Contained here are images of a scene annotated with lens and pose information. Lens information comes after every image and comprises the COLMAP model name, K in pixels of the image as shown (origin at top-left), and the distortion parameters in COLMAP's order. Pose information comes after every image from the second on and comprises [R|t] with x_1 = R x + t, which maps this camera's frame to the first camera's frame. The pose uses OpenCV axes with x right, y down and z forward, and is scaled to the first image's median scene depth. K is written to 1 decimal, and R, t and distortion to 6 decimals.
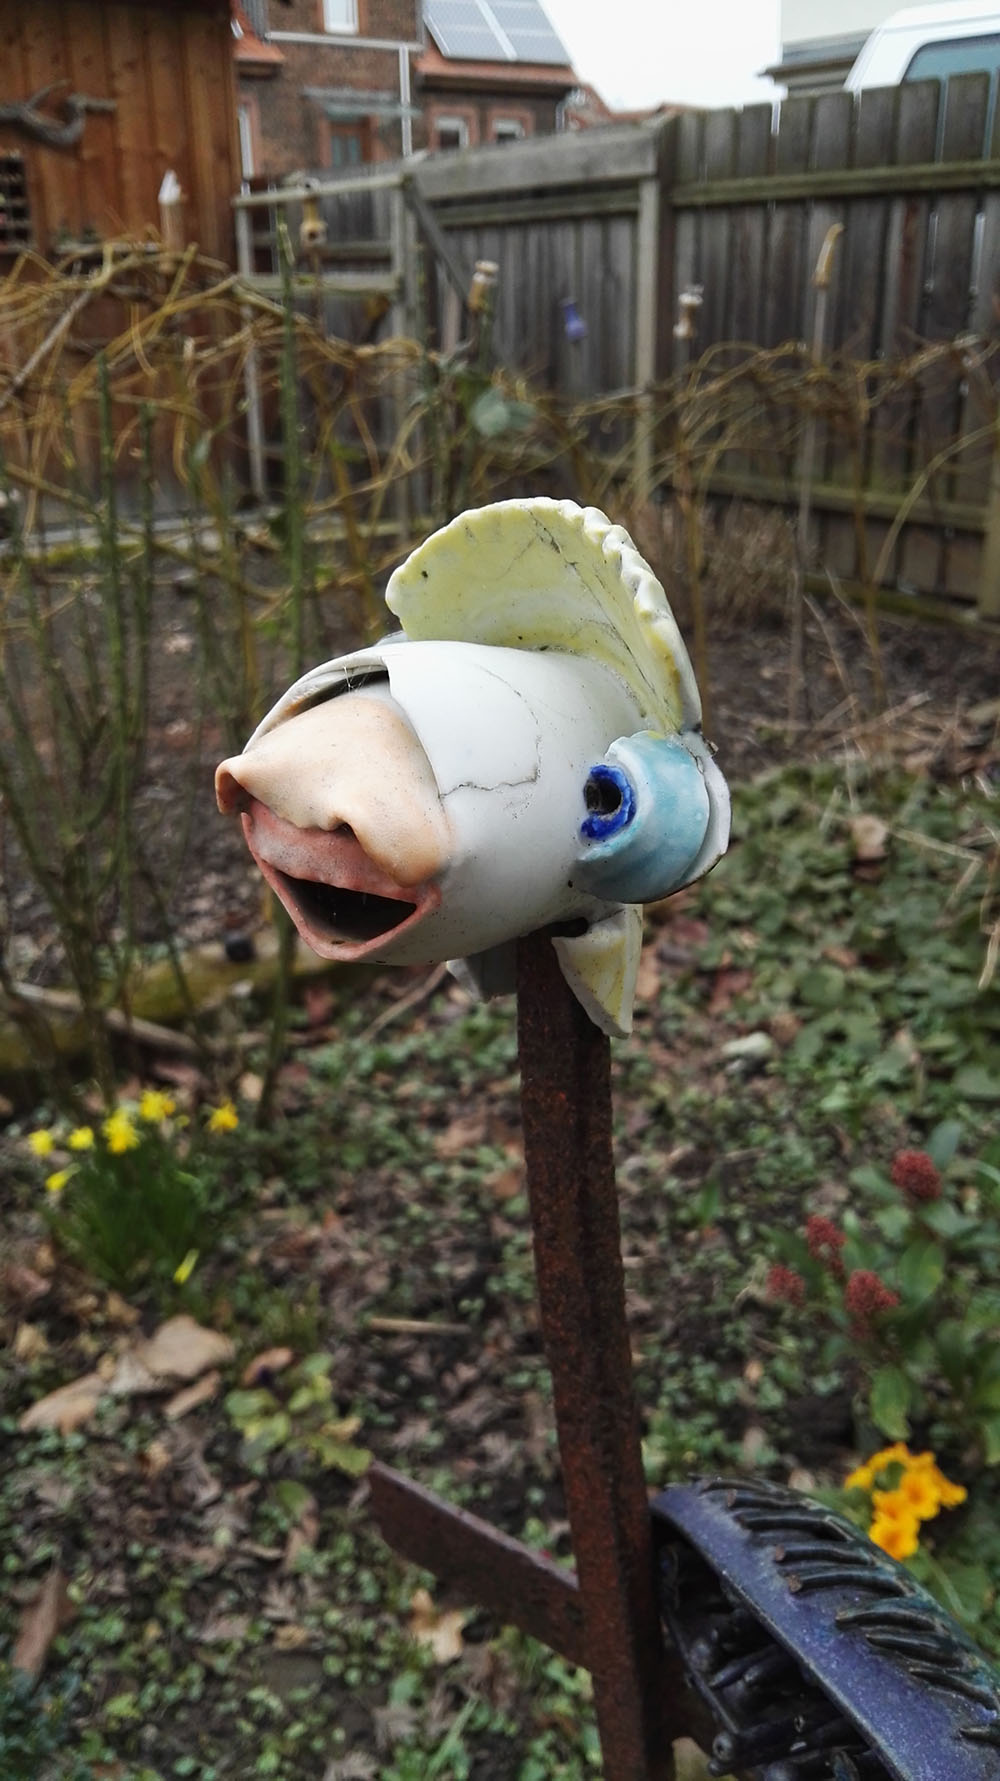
lens RADIAL K [[1494.4, 0, 500.0], [0, 1494.4, 890.5], [0, 0, 1]] dist [0.090032, -0.264150]
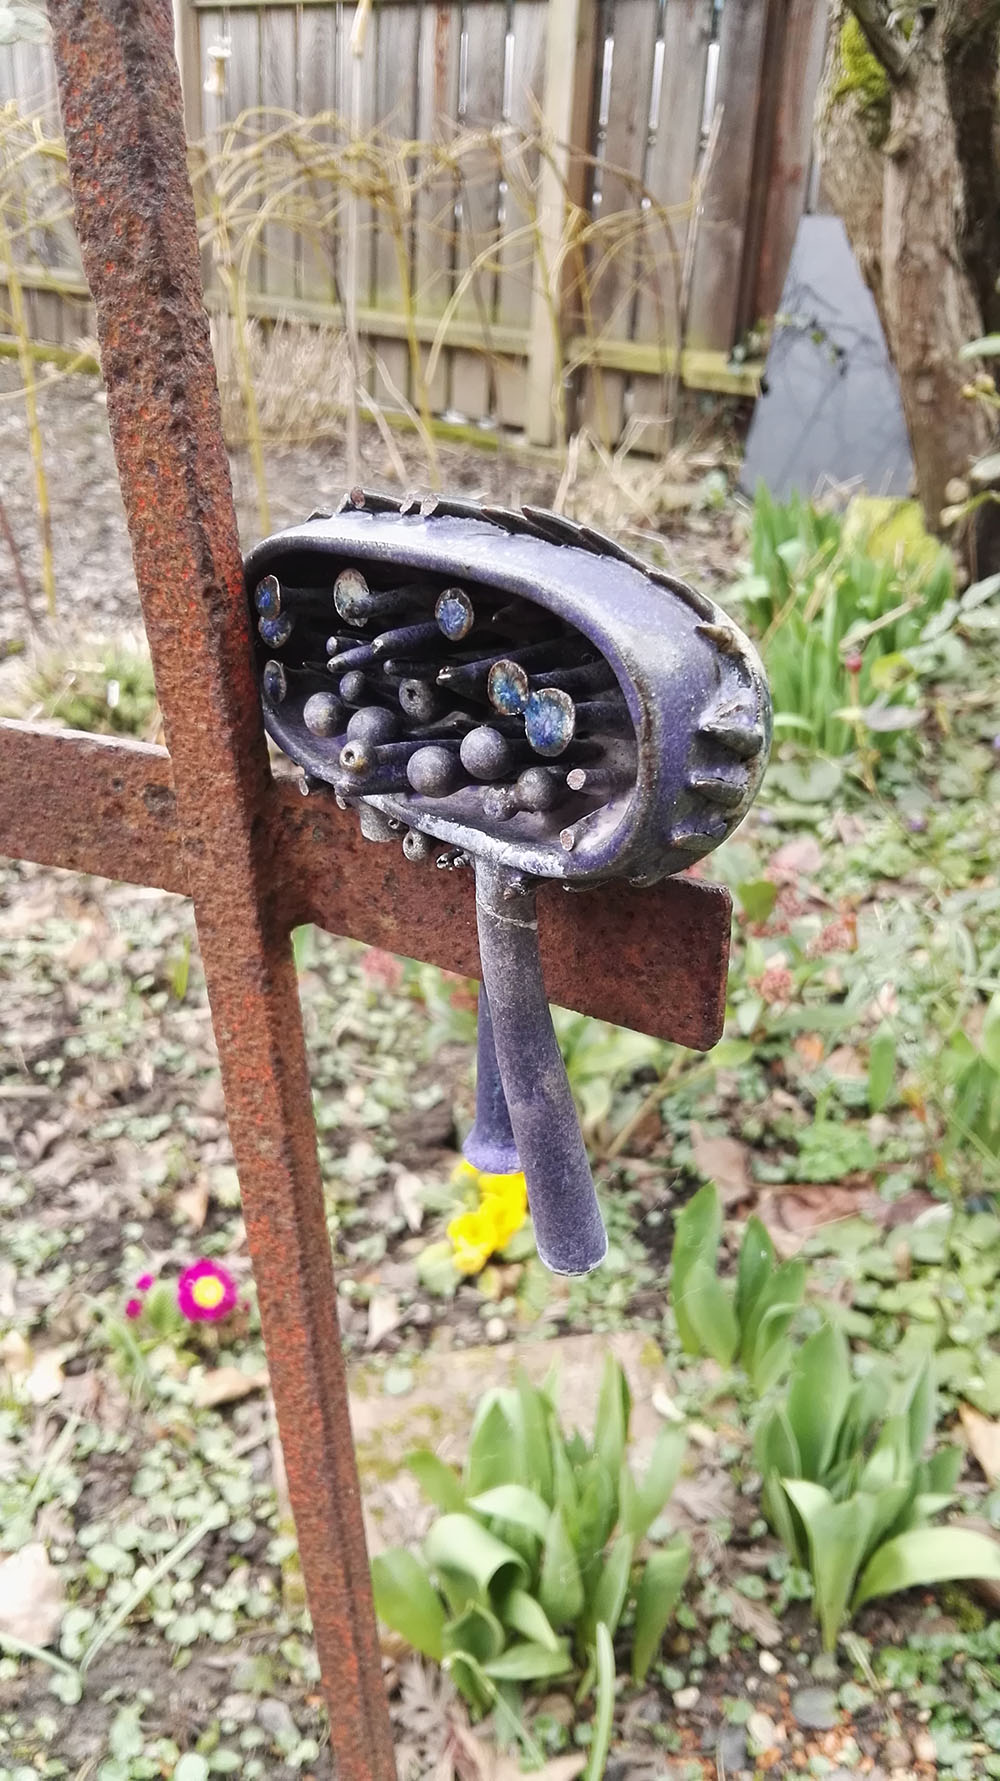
lens RADIAL K [[1494.4, 0, 500.0], [0, 1494.4, 890.5], [0, 0, 1]] dist [0.090032, -0.264150]
pose [[0.958922, -0.071760, 0.274442, 0.000336], [0.052759, 0.995710, 0.076008, 0.112223], [-0.278719, -0.058406, 0.958595, 0.042008]]
